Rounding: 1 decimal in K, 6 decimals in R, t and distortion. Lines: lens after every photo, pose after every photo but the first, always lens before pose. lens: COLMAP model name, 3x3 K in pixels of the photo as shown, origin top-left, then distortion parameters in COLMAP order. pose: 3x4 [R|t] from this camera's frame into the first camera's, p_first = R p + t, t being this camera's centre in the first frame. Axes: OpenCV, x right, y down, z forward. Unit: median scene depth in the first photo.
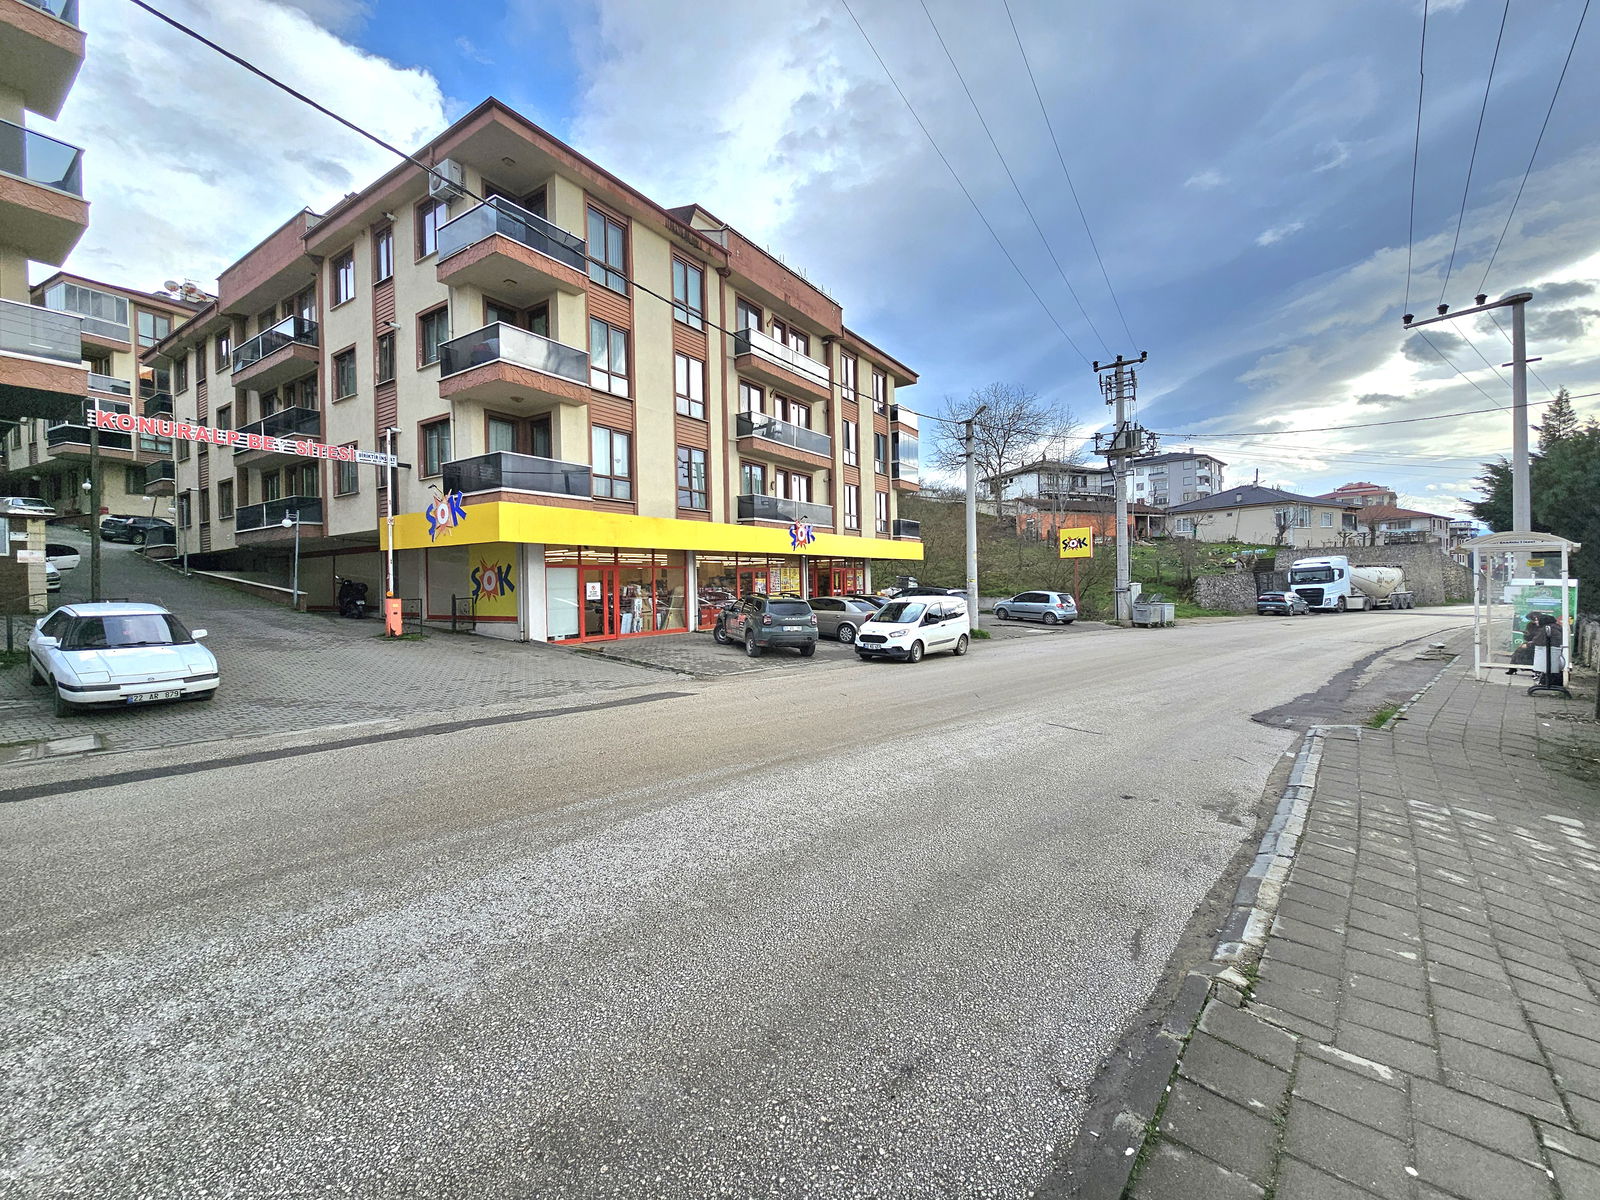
lens RADIAL K [[652.3, 0, 796.3], [0, 652.3, 585.2], [0, 0, 1]] dist [0.000583, 0.000501]
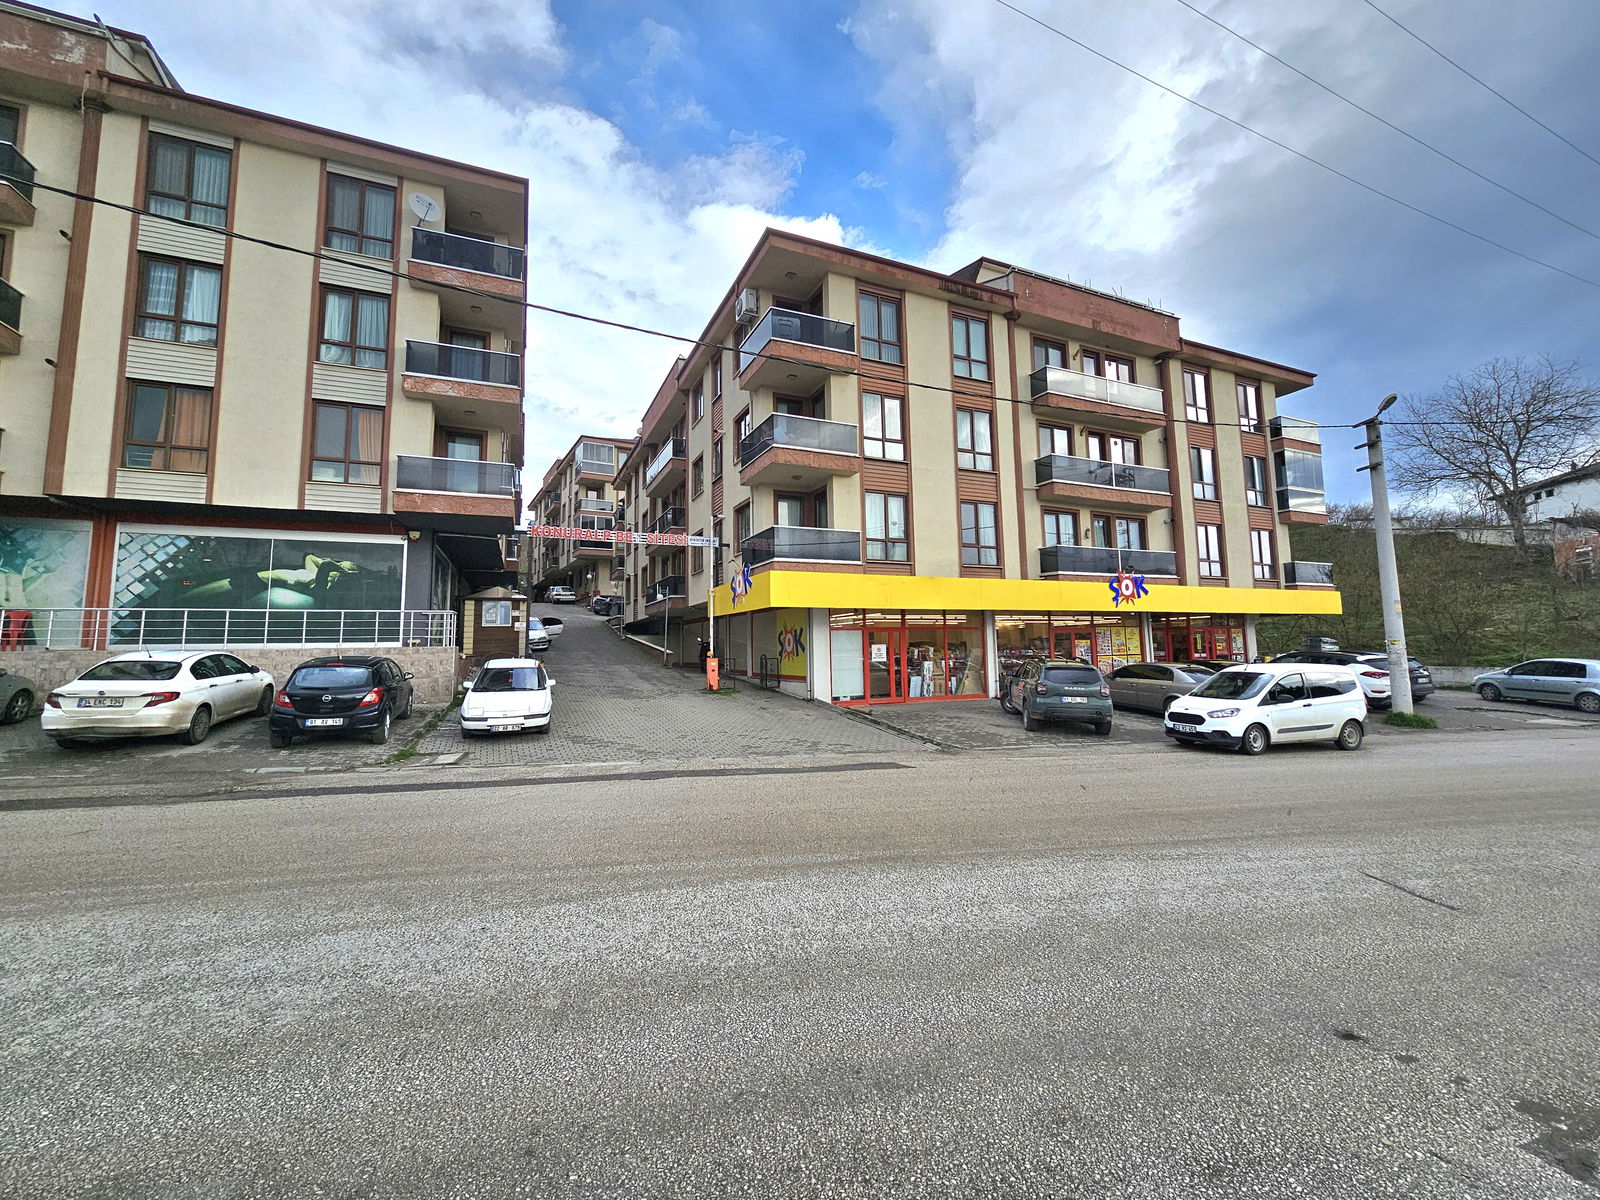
lens RADIAL K [[652.3, 0, 796.3], [0, 652.3, 585.2], [0, 0, 1]] dist [0.000583, 0.000501]
pose [[0.840831, -0.047509, -0.539209, 0.137224], [-0.003184, 0.995689, -0.092695, -0.001611], [0.541288, 0.079657, 0.837055, 0.079224]]
